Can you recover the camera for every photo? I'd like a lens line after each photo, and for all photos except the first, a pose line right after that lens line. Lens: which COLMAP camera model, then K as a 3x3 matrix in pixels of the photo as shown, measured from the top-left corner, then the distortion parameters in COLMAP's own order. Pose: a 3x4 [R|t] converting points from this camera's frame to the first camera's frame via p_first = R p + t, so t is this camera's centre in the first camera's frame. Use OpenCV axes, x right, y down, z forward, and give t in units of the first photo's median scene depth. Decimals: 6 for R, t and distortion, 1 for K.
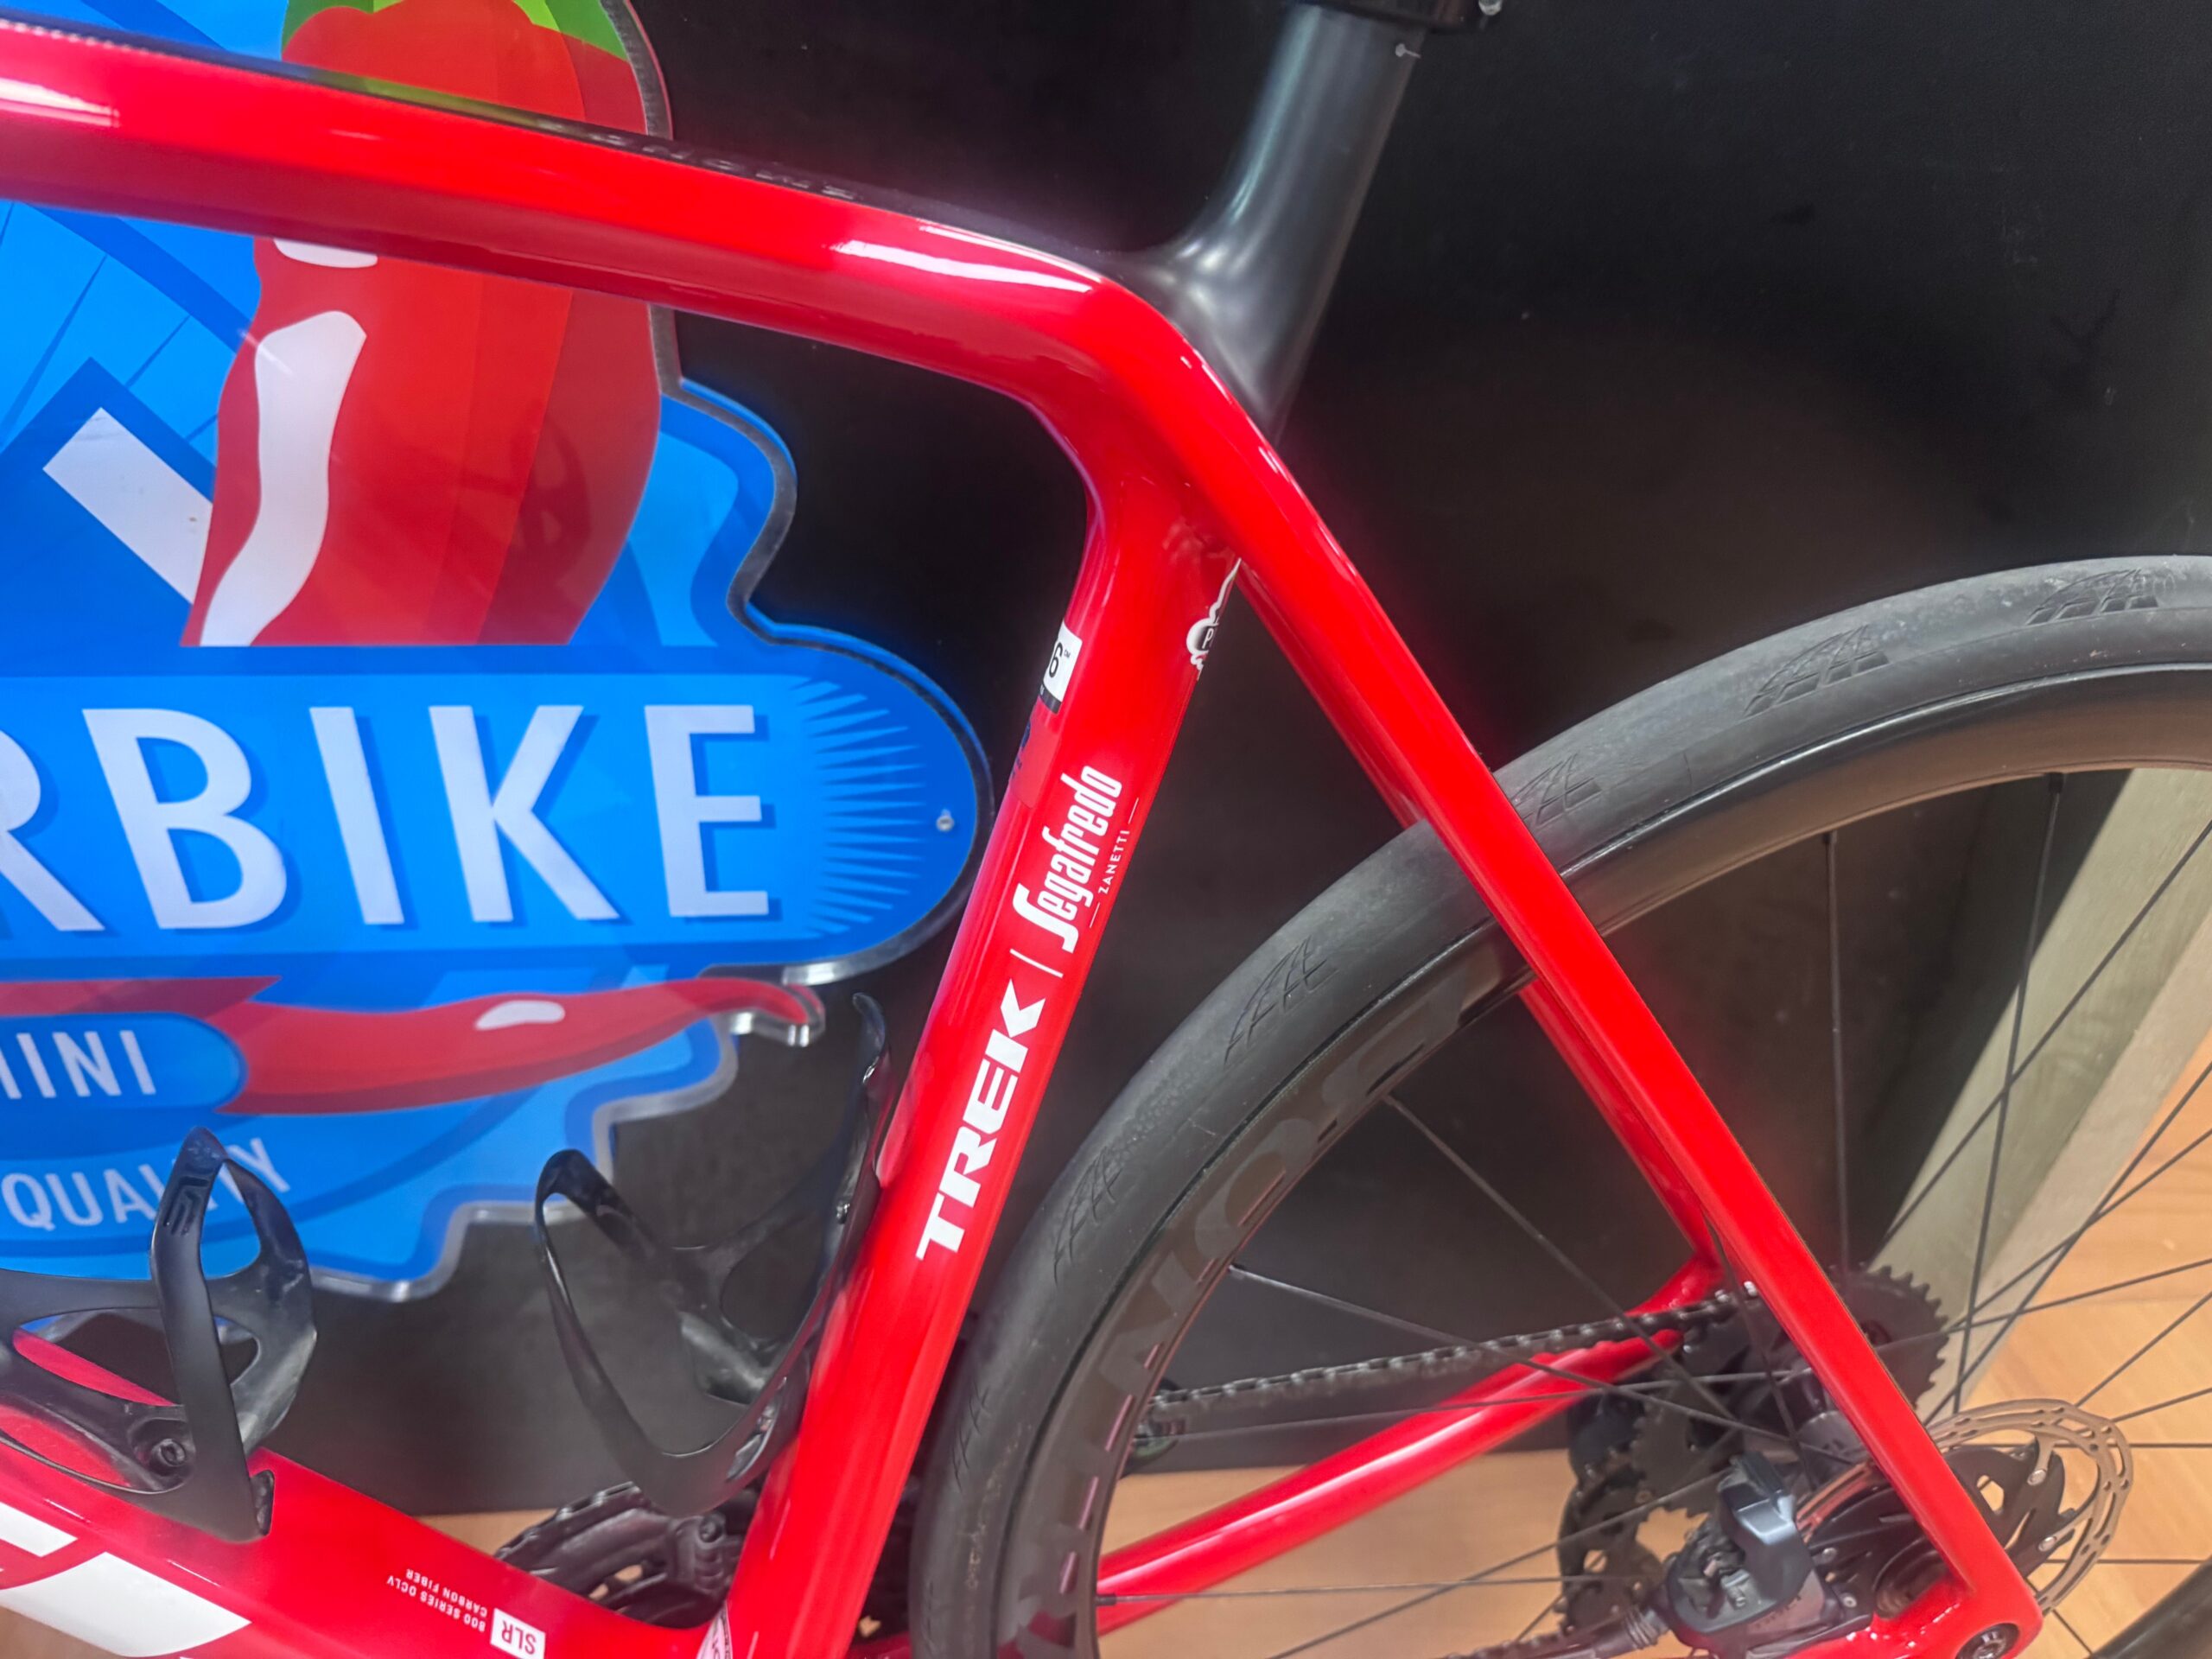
lens RADIAL K [[1601.4, 0, 1086.8], [0, 1601.4, 830.9], [0, 0, 1]] dist [0.039299, -0.057500]
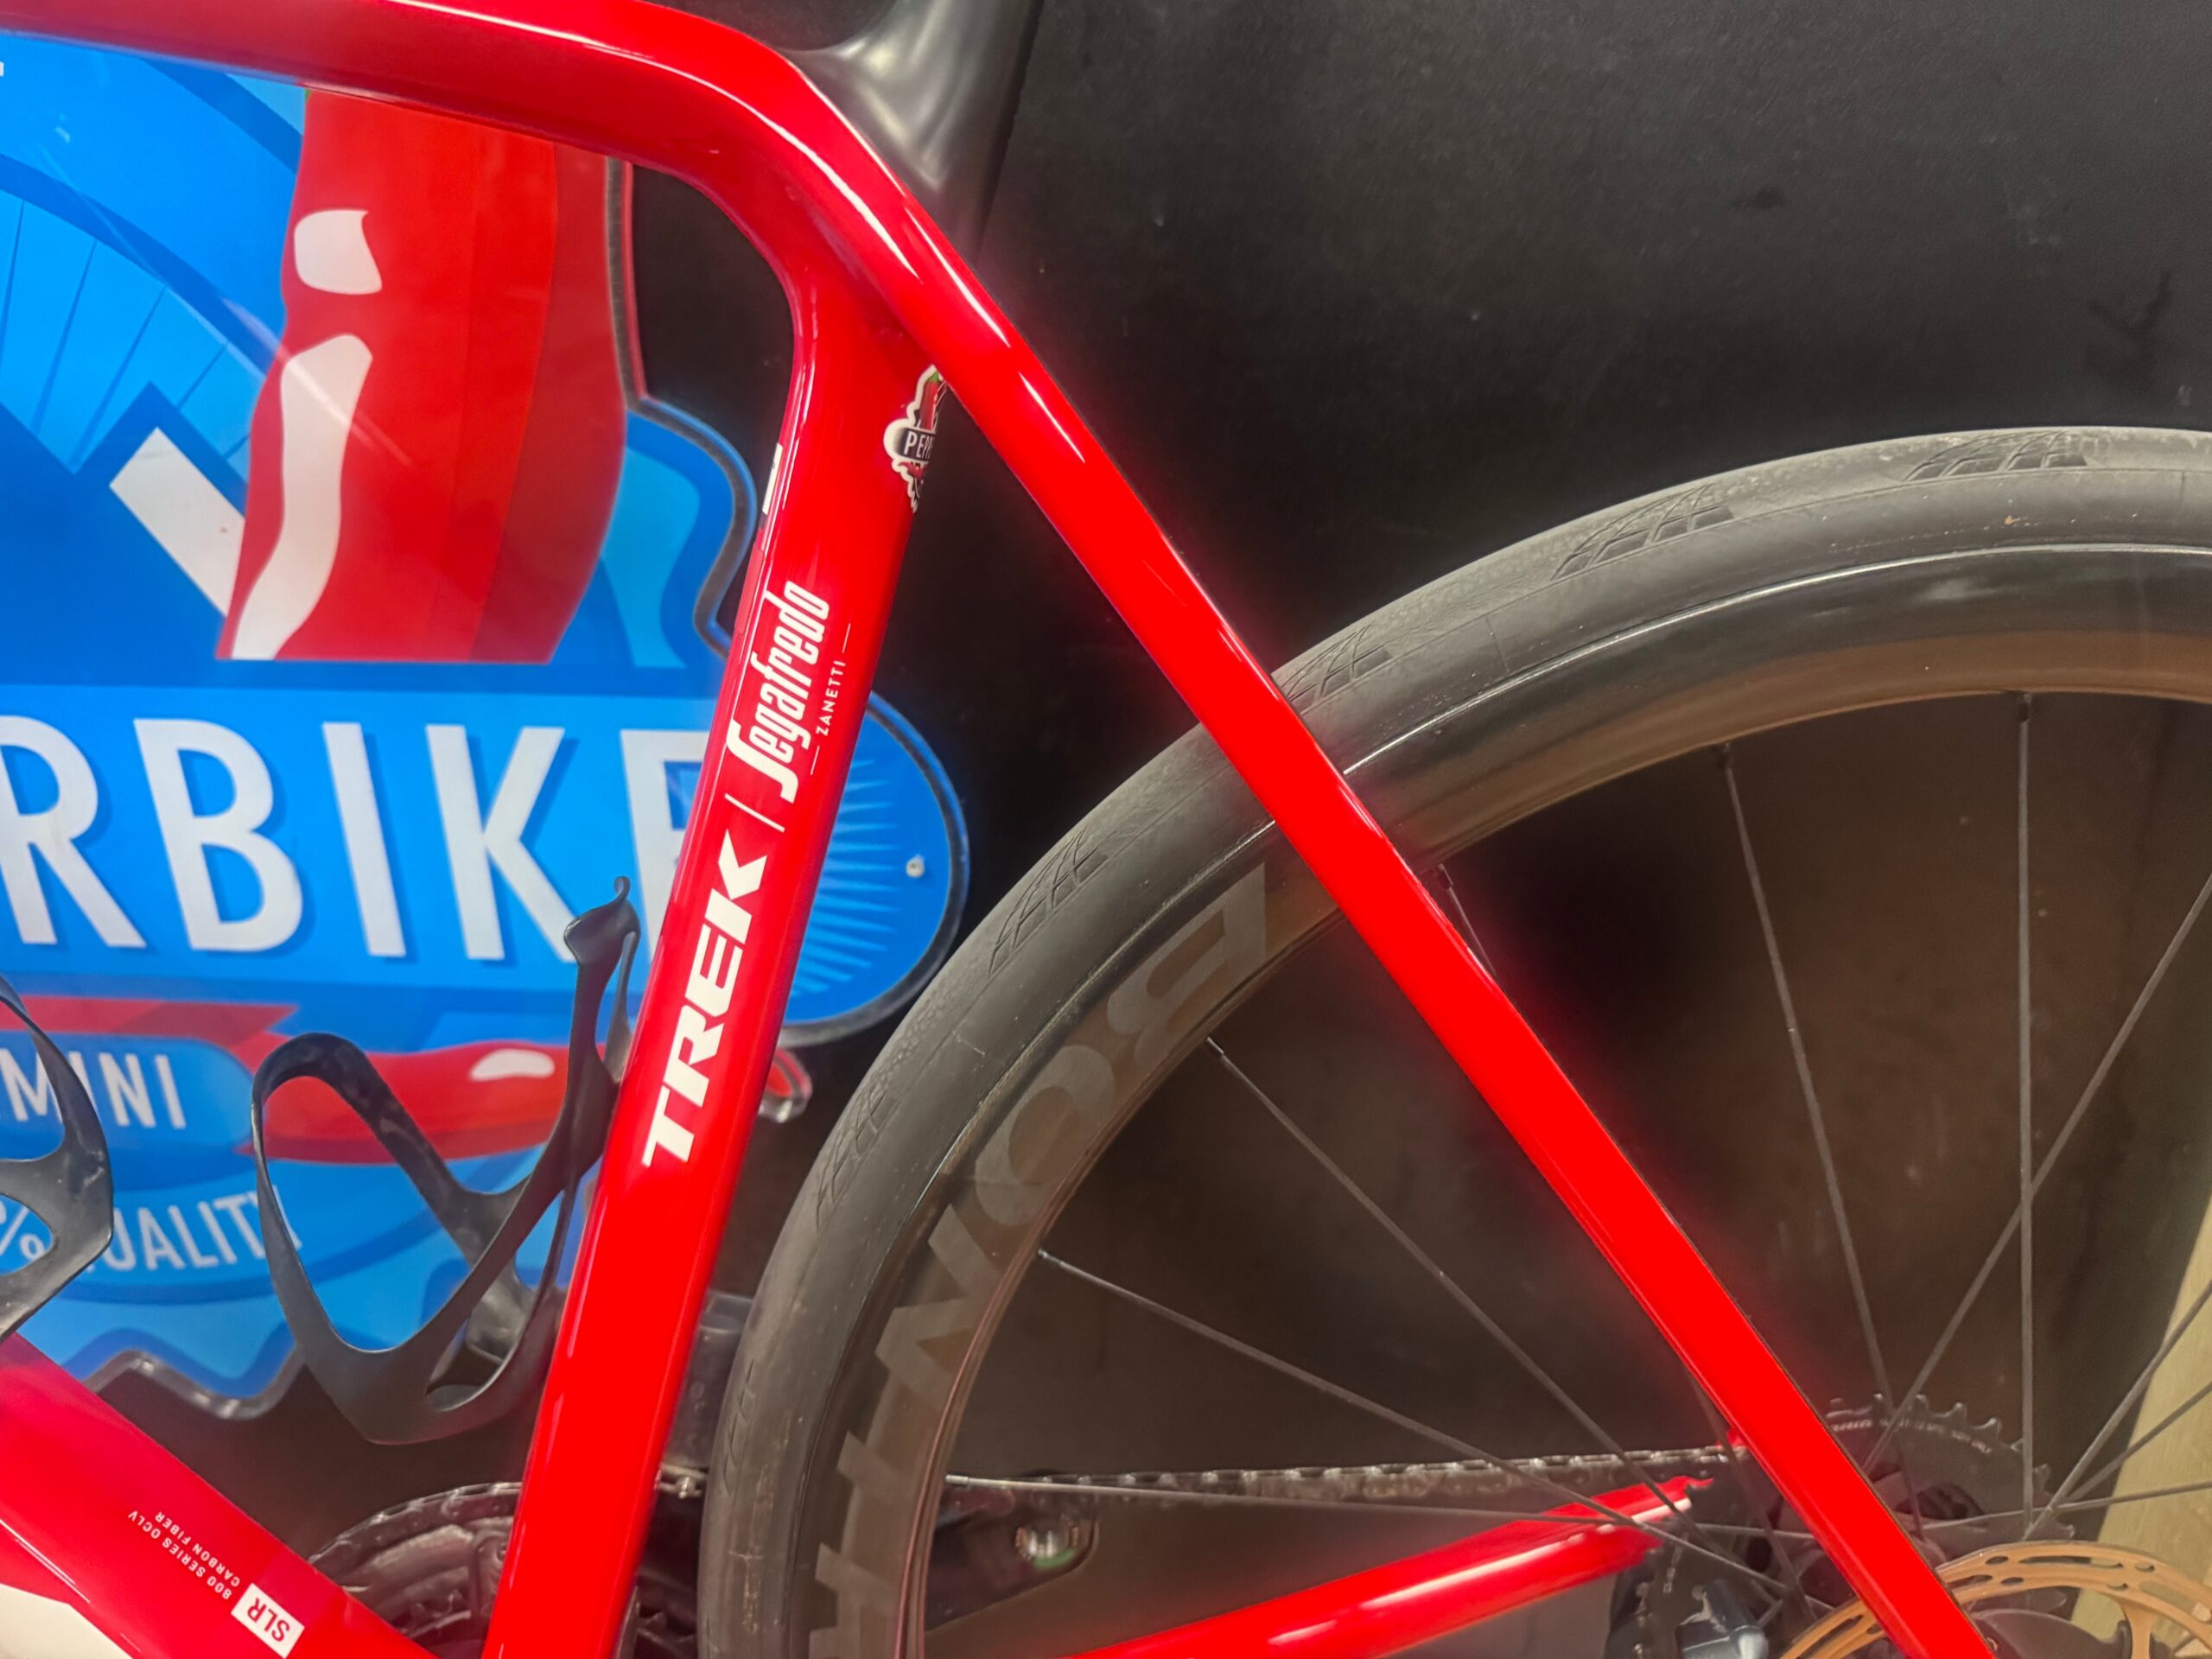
lens RADIAL K [[1601.4, 0, 1123.1], [0, 1601.4, 846.7], [0, 0, 1]] dist [0.039299, -0.057500]
pose [[0.979967, 0.018435, -0.198307, 0.301038], [-0.060527, 0.976178, -0.208358, 0.233981], [0.189742, 0.216187, 0.957738, 0.119335]]
